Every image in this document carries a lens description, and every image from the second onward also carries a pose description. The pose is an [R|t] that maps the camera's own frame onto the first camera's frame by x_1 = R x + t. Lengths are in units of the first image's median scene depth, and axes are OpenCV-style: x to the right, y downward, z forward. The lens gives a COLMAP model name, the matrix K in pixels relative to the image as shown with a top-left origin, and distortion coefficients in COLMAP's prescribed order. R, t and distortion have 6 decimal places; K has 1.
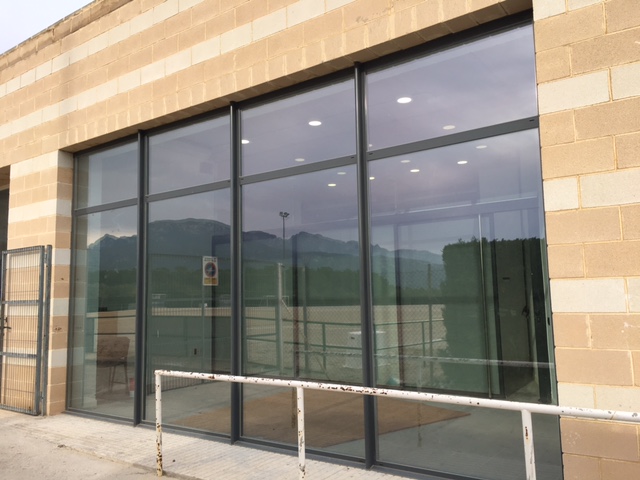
lens RADIAL K [[544.9, 0, 320.0], [0, 544.9, 240.0], [0, 0, 1]] dist [0.083029, -0.117536]
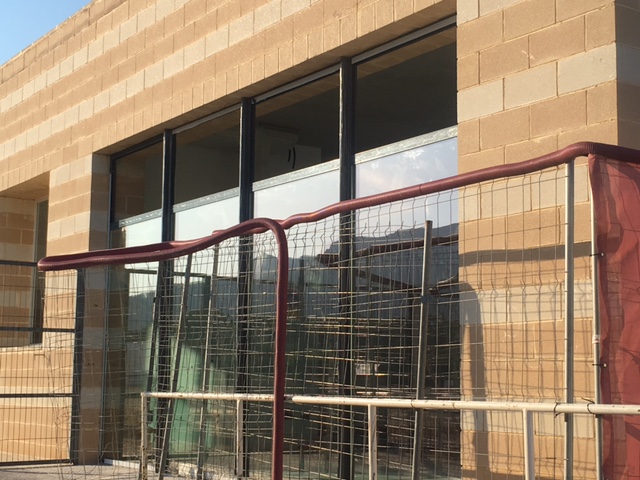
lens RADIAL K [[1079.6, 0, 320.0], [0, 1079.6, 240.0], [0, 0, 1]] dist [0.040411, 0.089590]
pose [[0.940132, -0.014289, -0.340510, 0.426372], [0.007635, 0.999753, -0.020871, 0.008024], [0.340724, 0.017022, 0.940009, -0.451637]]
